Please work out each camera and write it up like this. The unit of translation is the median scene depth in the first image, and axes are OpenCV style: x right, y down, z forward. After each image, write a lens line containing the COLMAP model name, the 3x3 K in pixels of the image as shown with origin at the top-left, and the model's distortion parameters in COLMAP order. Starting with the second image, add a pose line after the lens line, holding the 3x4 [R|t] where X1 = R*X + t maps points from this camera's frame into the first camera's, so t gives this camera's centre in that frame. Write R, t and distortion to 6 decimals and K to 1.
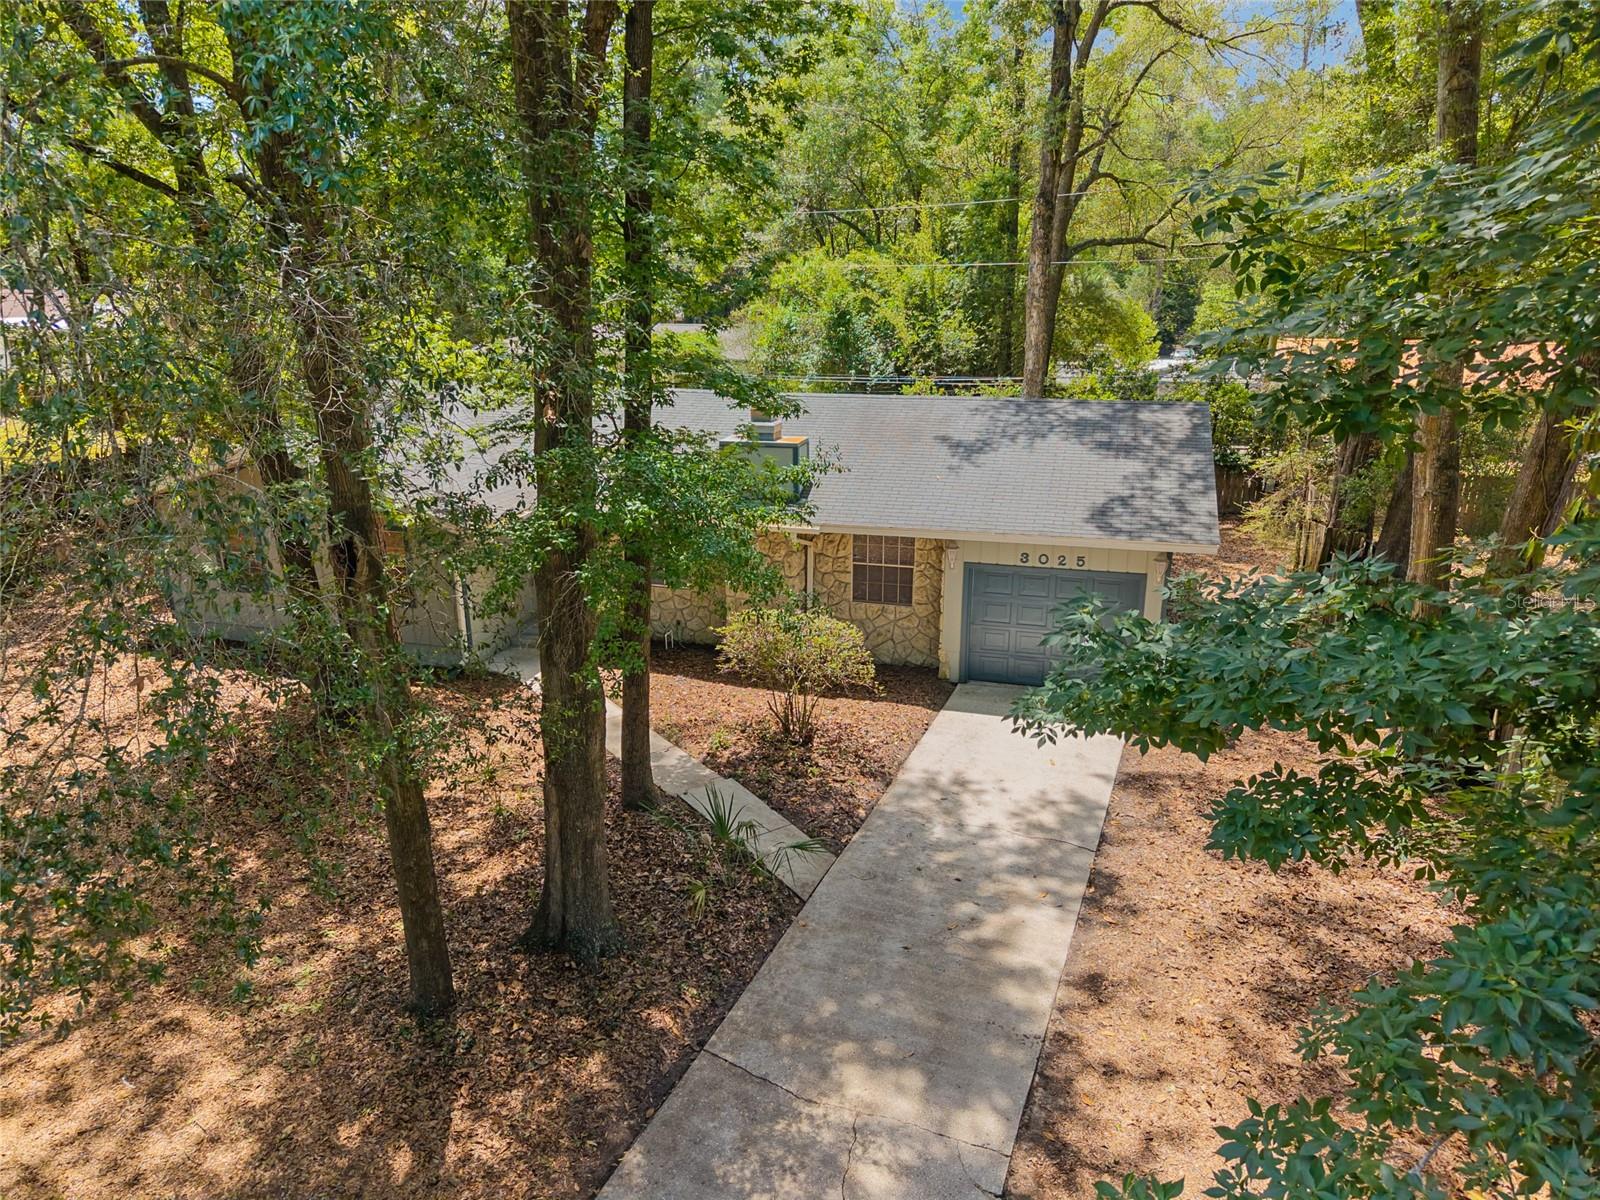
lens RADIAL K [[1078.4, 0, 798.8], [0, 1078.4, 598.3], [0, 0, 1]] dist [0.017324, -0.009827]
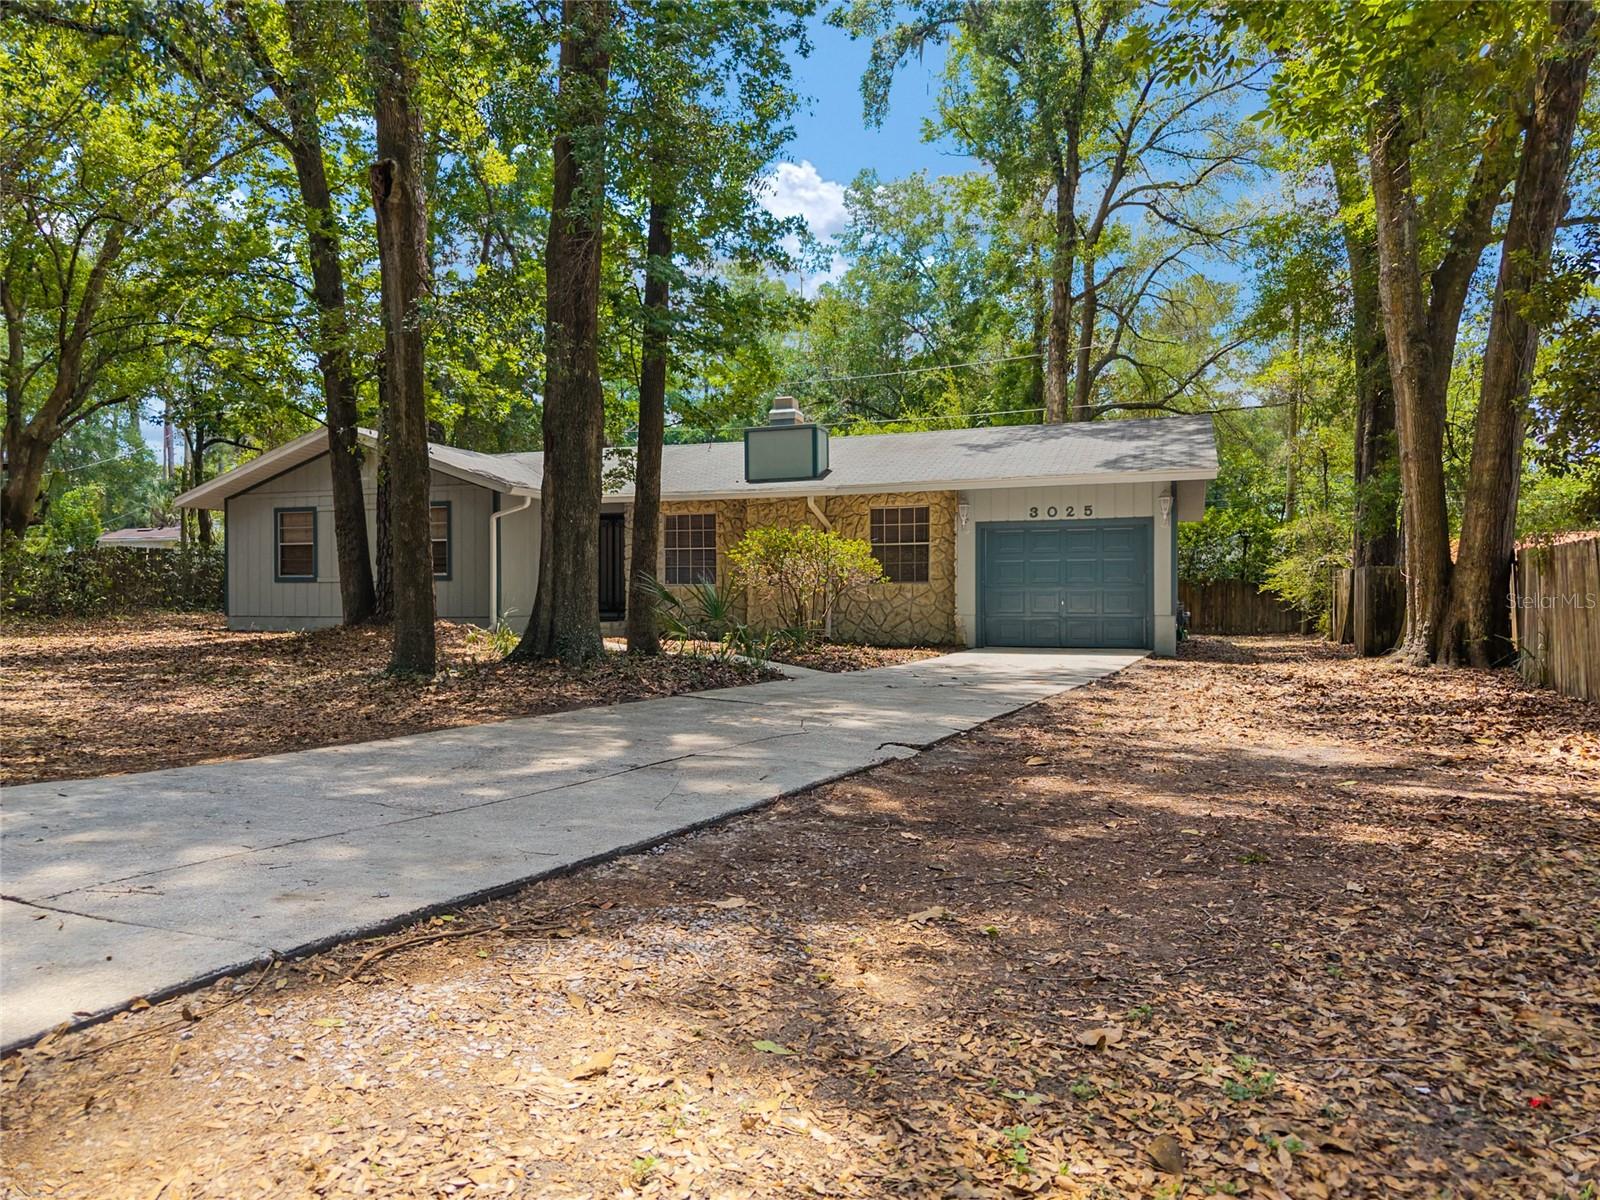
lens RADIAL K [[1078.4, 0, 795.2], [0, 1078.4, 609.2], [0, 0, 1]] dist [0.017324, -0.009827]
pose [[0.998005, 0.000683, -0.063137, 0.045981], [-0.018879, 0.957425, -0.288065, 0.348005], [0.060252, 0.288682, 0.955527, 0.024389]]
